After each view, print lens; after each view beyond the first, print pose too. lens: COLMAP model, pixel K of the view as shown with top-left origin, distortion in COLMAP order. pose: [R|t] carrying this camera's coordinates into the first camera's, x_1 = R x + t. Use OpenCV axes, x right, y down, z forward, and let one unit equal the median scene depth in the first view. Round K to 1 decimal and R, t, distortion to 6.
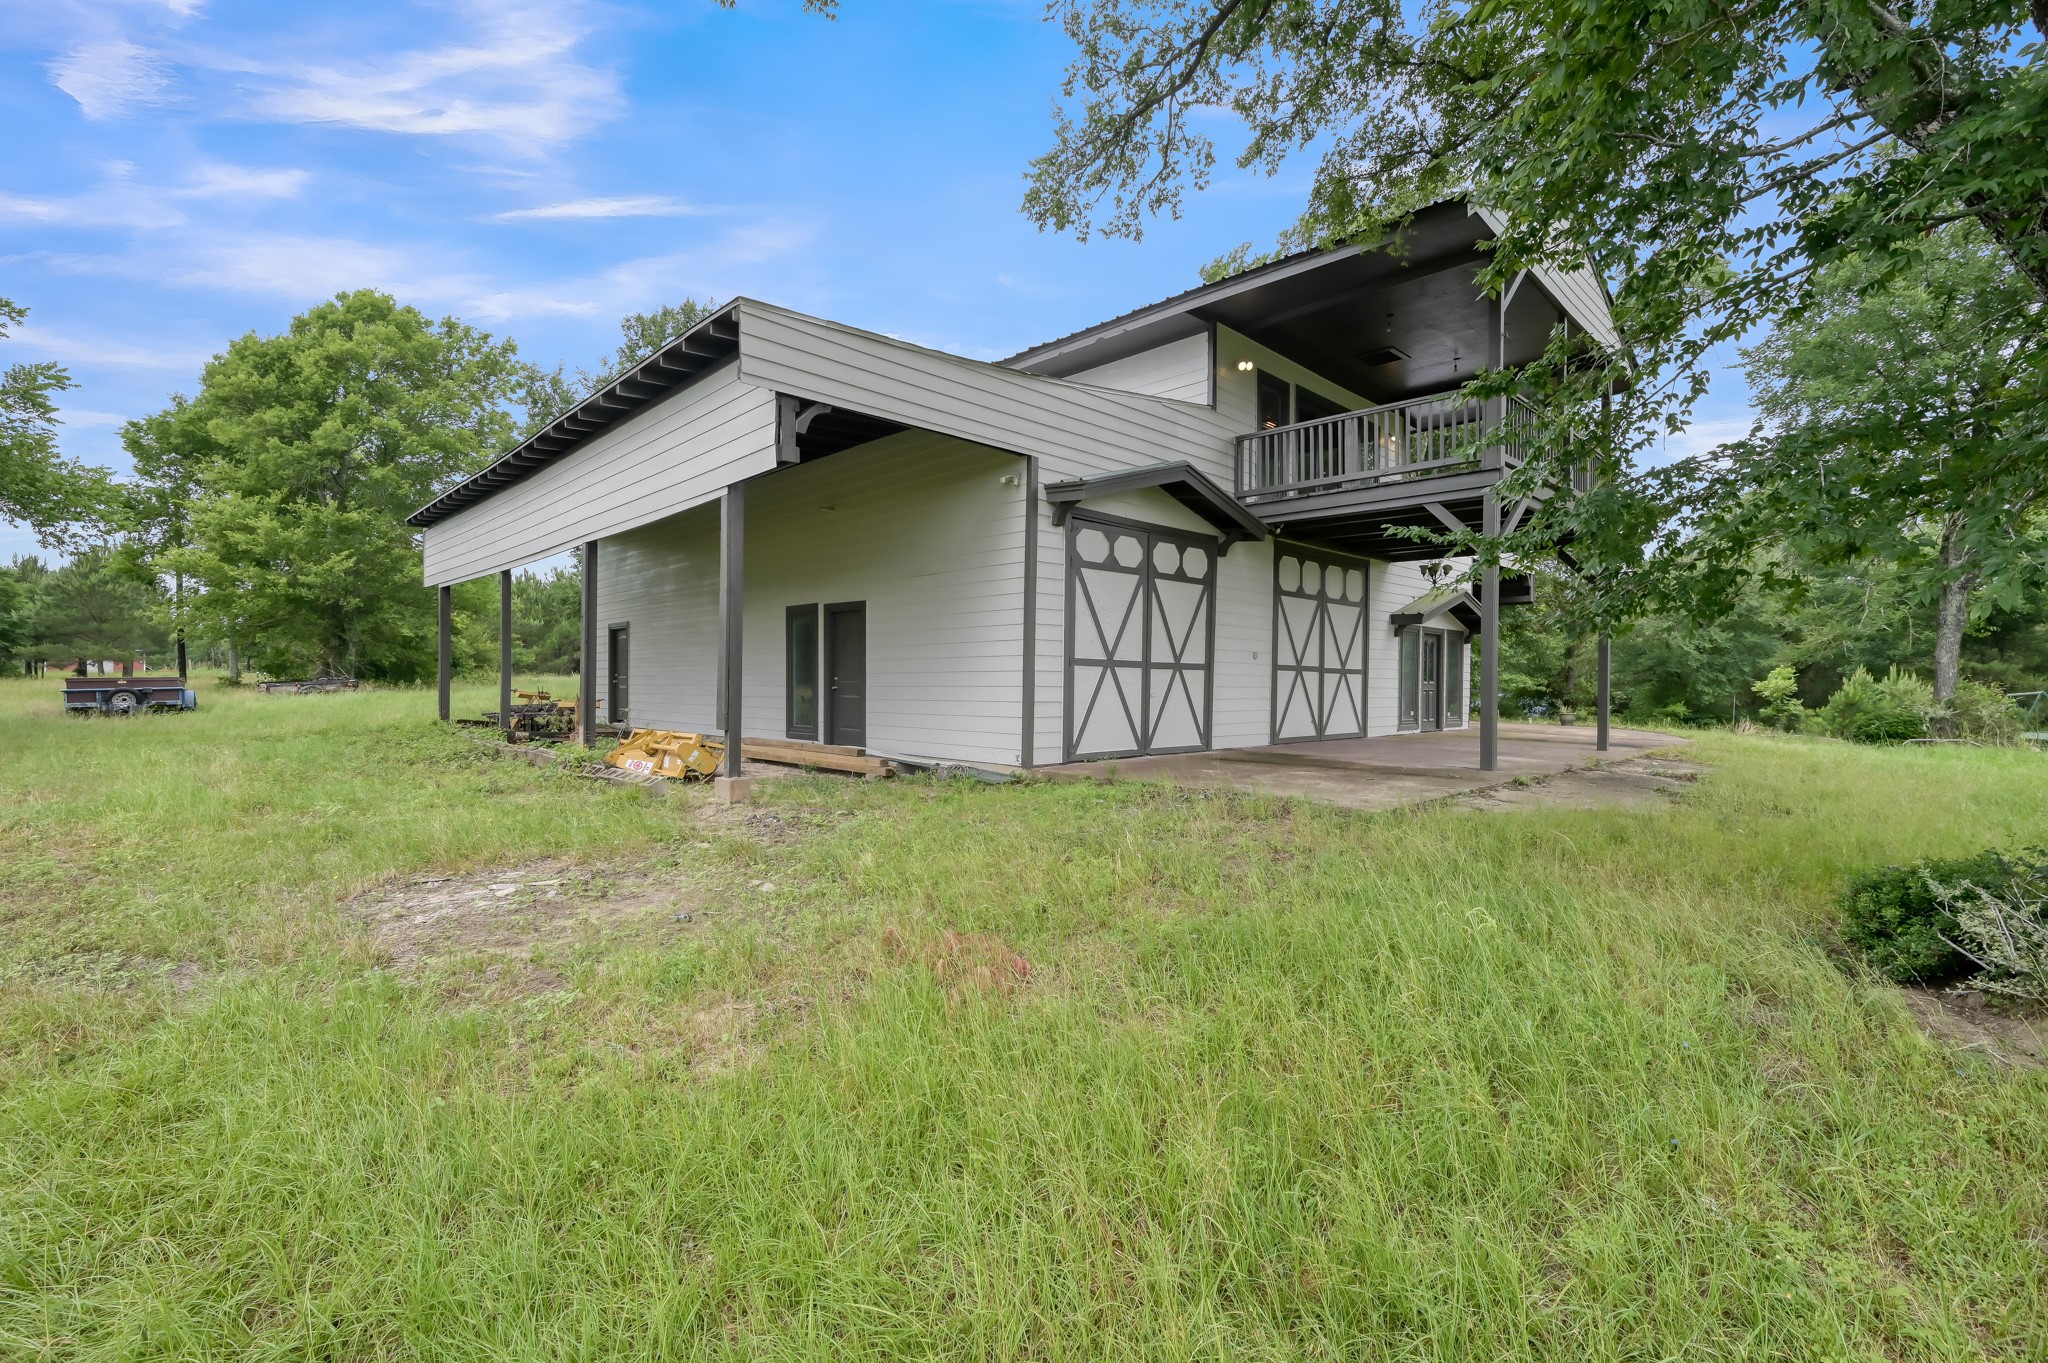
lens RADIAL K [[888.0, 0, 1025.4], [0, 888.0, 689.1], [0, 0, 1]] dist [-0.001489, -0.000366]
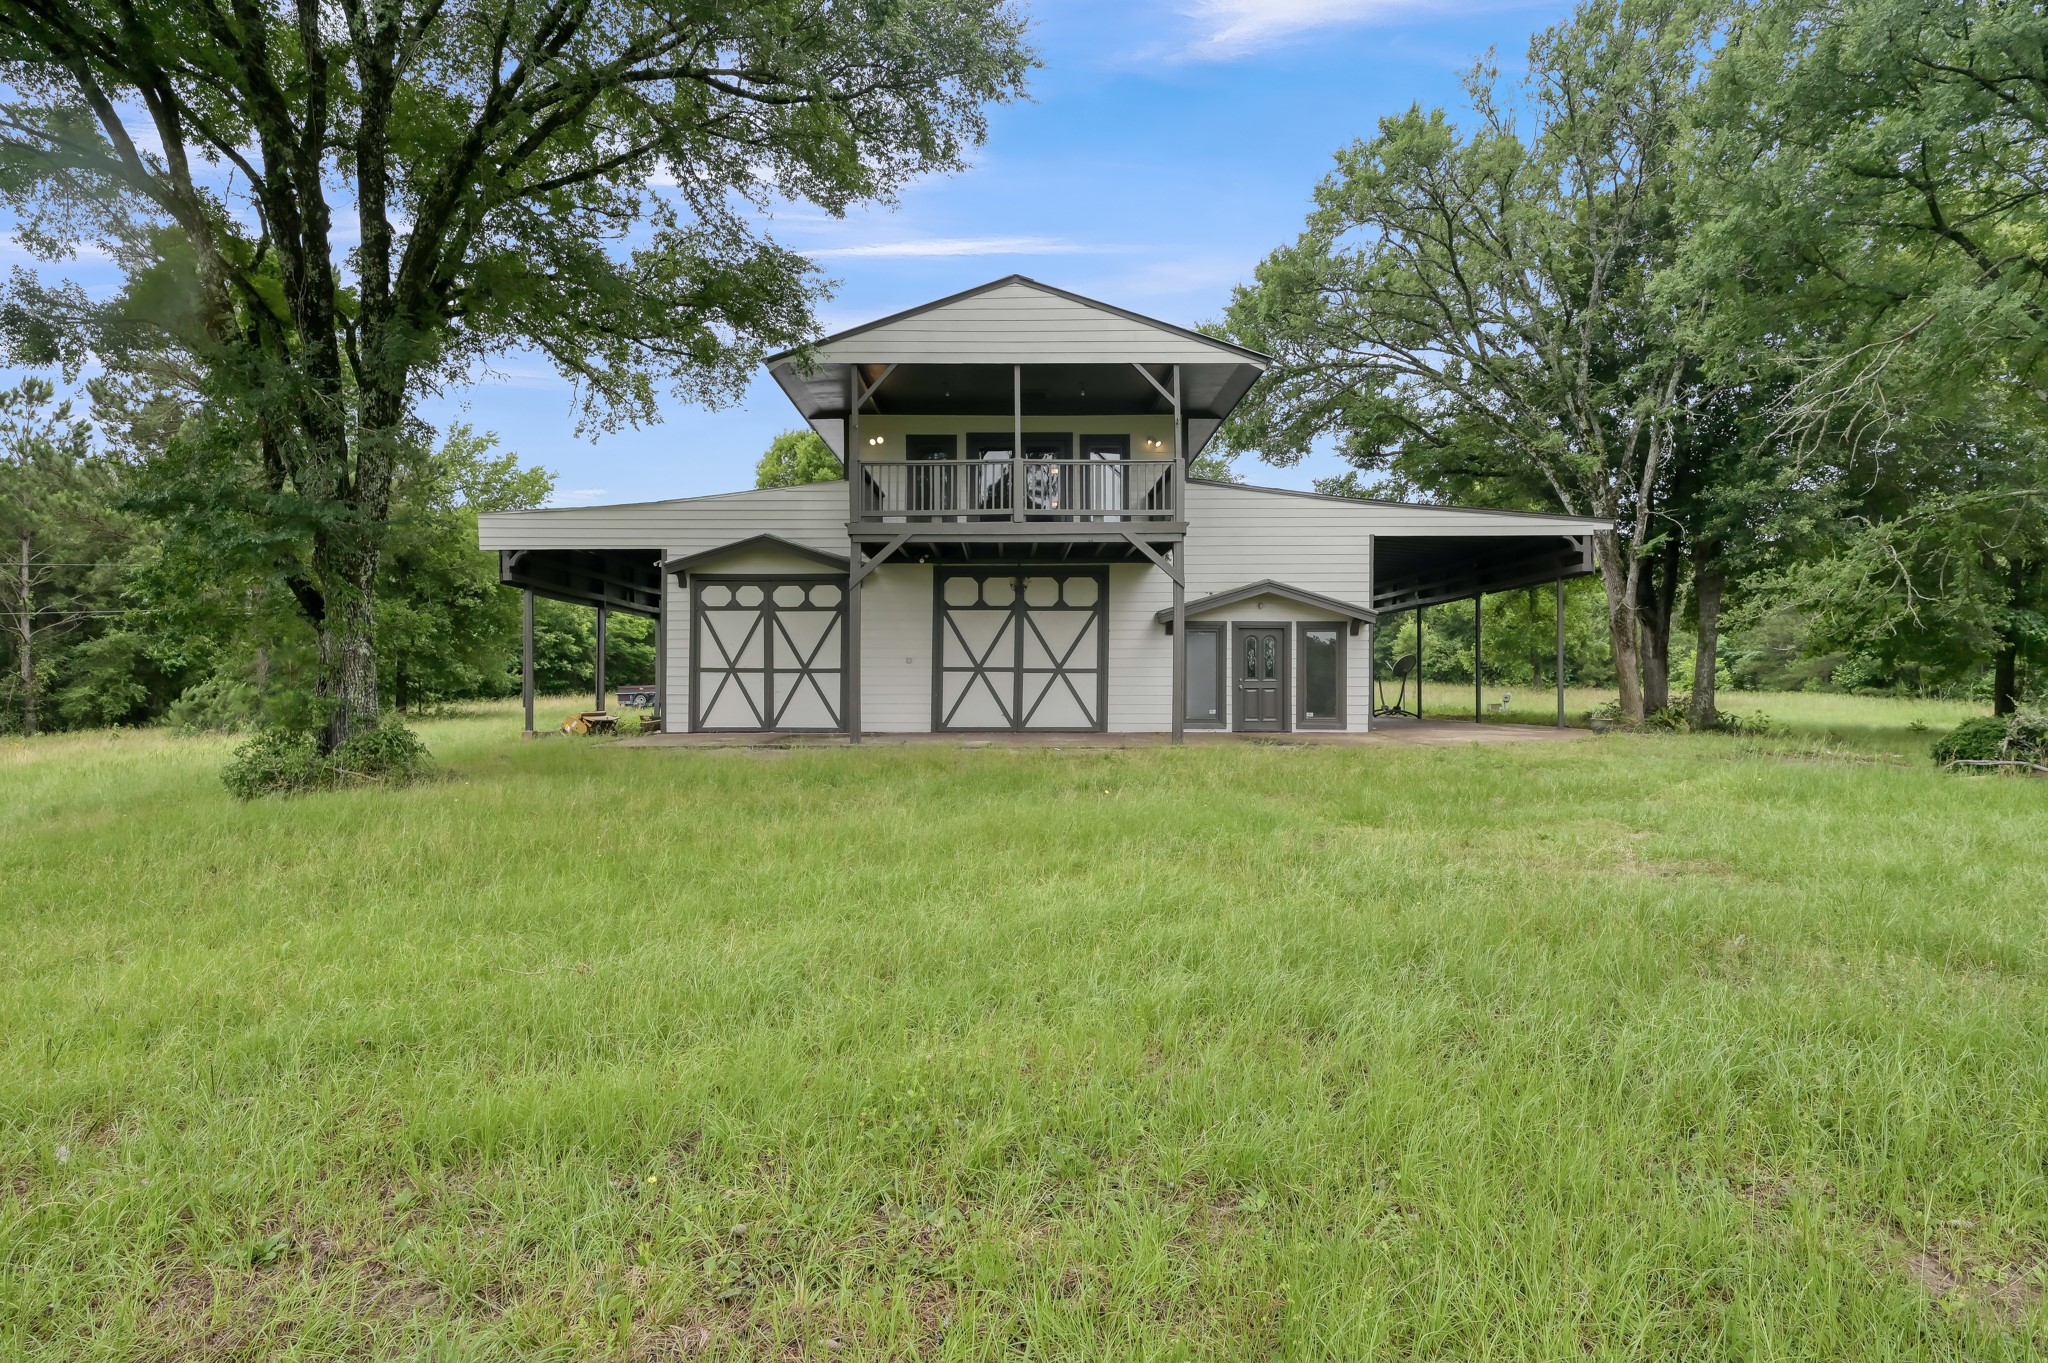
lens RADIAL K [[1185.1, 0, 1010.3], [0, 1185.1, 678.1], [0, 0, 1]] dist [-0.005775, -0.001192]
pose [[0.705894, -0.008857, -0.708262, 1.684792], [0.000238, 0.999925, -0.012267, 0.008618], [0.708317, 0.008490, 0.705843, -0.097670]]
